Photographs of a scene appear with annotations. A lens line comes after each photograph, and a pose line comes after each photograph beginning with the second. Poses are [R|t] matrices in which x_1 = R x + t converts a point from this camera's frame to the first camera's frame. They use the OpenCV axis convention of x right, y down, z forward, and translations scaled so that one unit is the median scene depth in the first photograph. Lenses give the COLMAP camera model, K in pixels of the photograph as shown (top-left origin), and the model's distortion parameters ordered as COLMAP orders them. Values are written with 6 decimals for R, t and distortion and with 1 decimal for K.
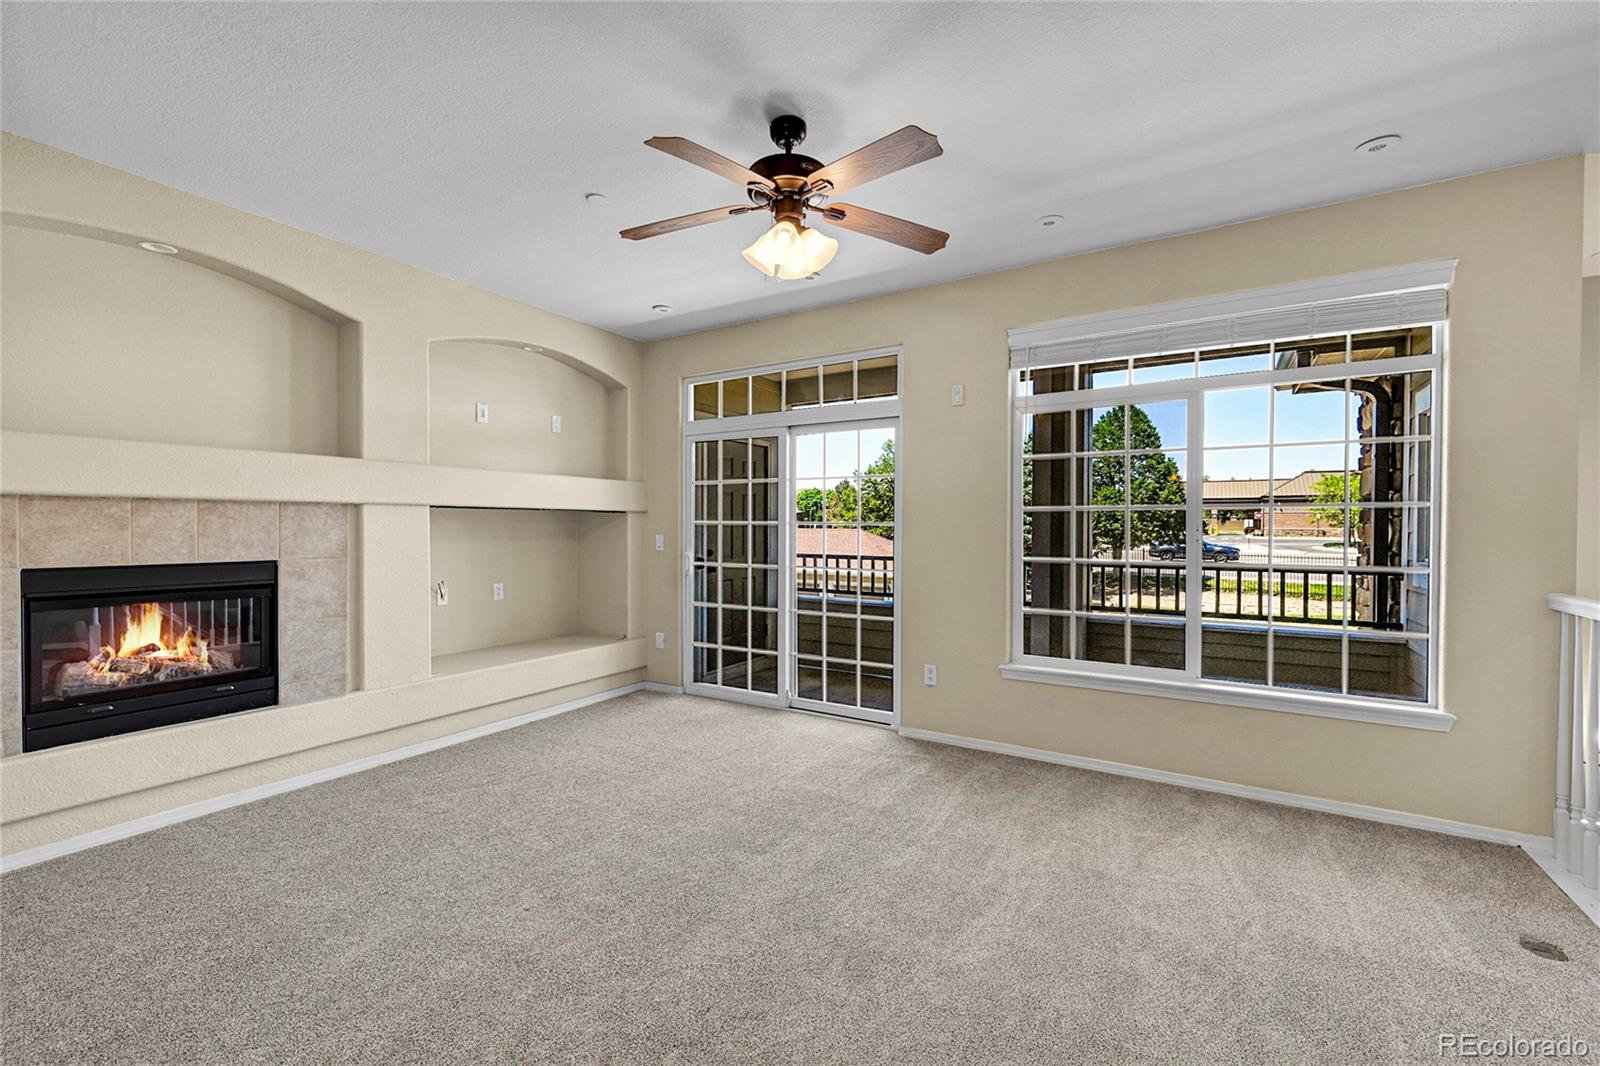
lens RADIAL K [[657.1, 0, 795.6], [0, 657.1, 533.1], [0, 0, 1]] dist [-0.000464, 0.000051]
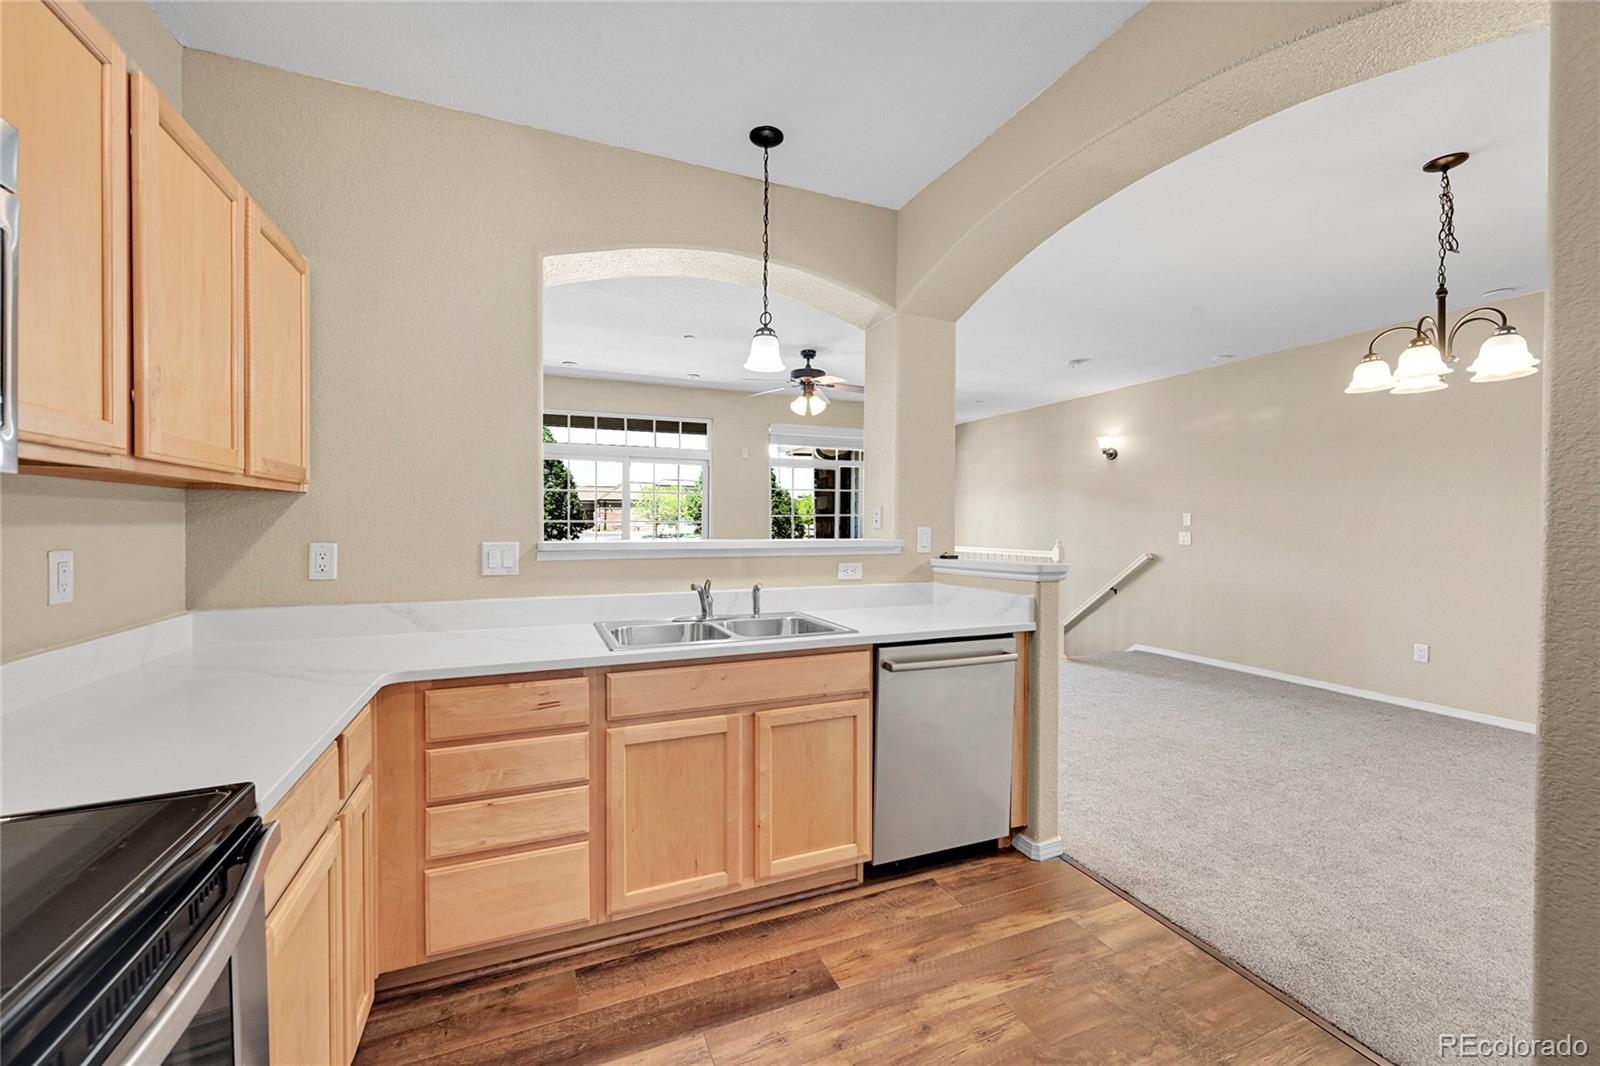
lens RADIAL K [[630.7, 0, 795.8], [0, 630.7, 532.0], [0, 0, 1]] dist [-0.000286, -0.000213]
pose [[0.578518, -0.012133, 0.815580, -1.162154], [0.007841, 0.999926, 0.009313, -0.000833], [-0.815632, 0.001007, 0.578570, -0.159853]]
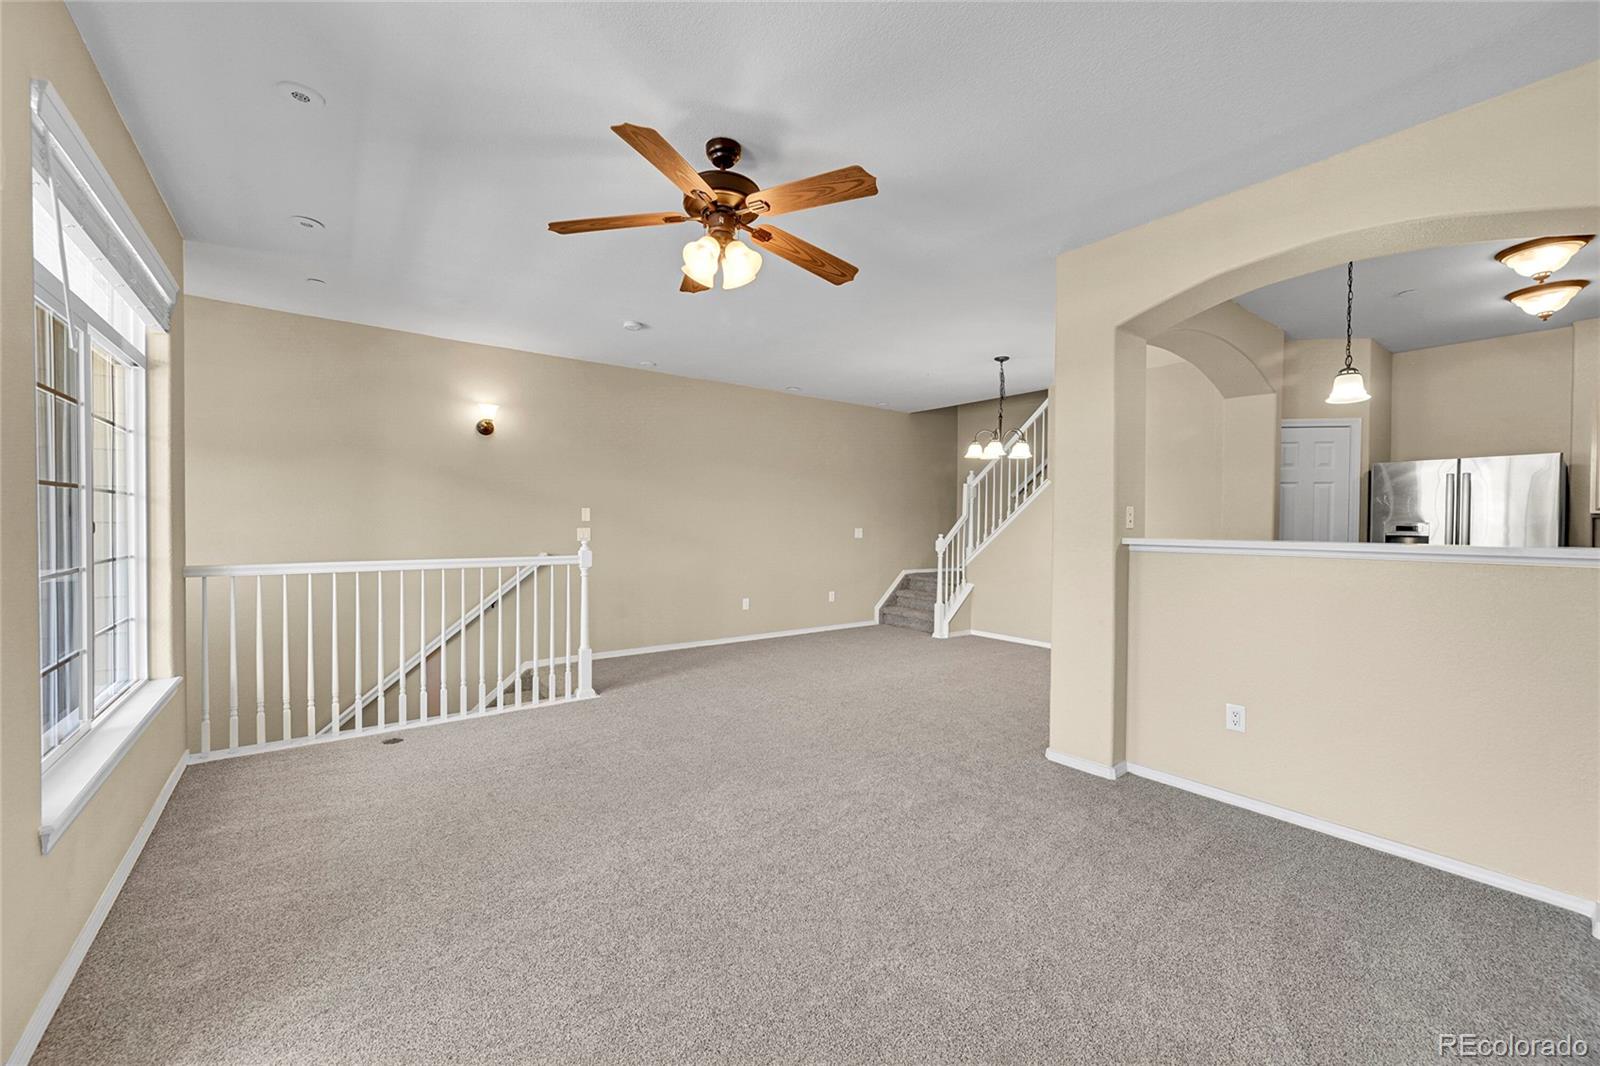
lens RADIAL K [[625.2, 0, 800.0], [0, 625.2, 533.0], [0, 0, 1]] dist [-0.000671, -0.000040]
pose [[-0.934710, -0.015326, 0.355080, -0.313906], [-0.005962, 0.999605, 0.027451, -0.009815], [-0.355360, 0.023542, -0.934433, 1.185037]]
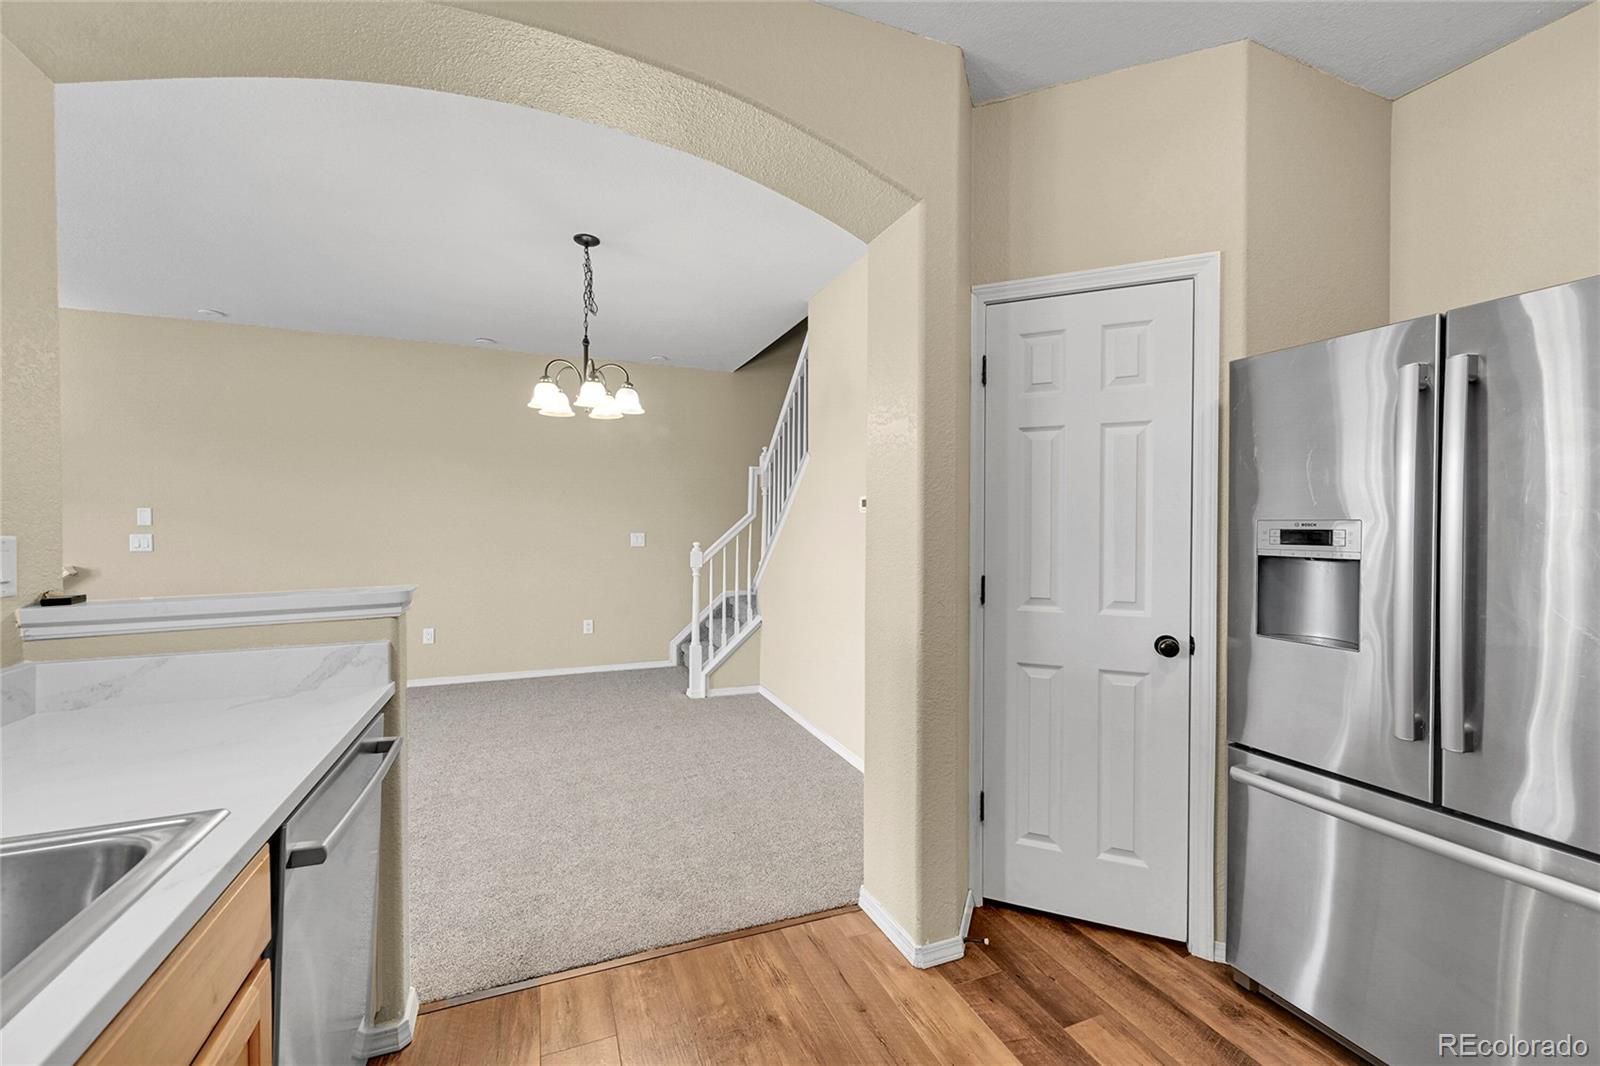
lens RADIAL K [[630.7, 0, 795.8], [0, 630.7, 532.0], [0, 0, 1]] dist [-0.000286, -0.000213]
pose [[-0.809564, -0.012700, 0.586895, -0.948786], [0.001476, 0.999719, 0.023669, -0.007065], [-0.587030, 0.020028, -0.809317, 0.191223]]
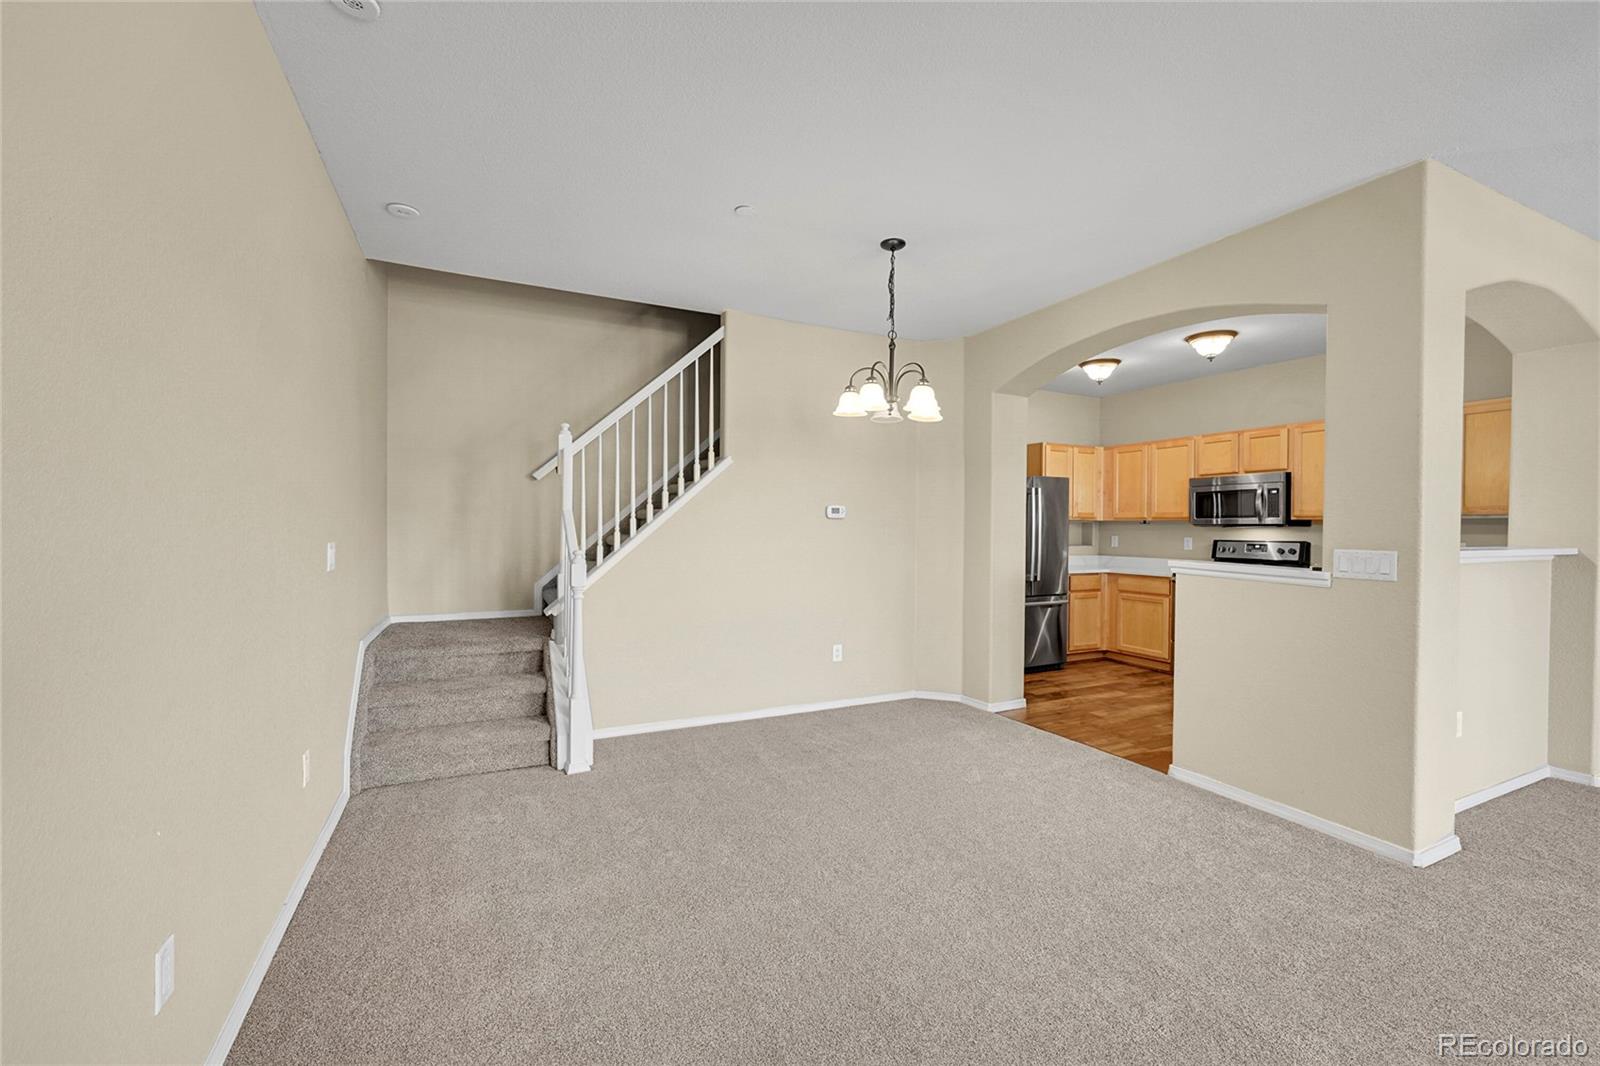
lens RADIAL K [[657.1, 0, 795.6], [0, 657.1, 533.1], [0, 0, 1]] dist [-0.000464, 0.000051]
pose [[-0.533642, 0.001220, -0.845709, 0.579204], [-0.022261, 0.999632, 0.015488, 0.001517], [0.845417, 0.027092, -0.533419, 0.032546]]
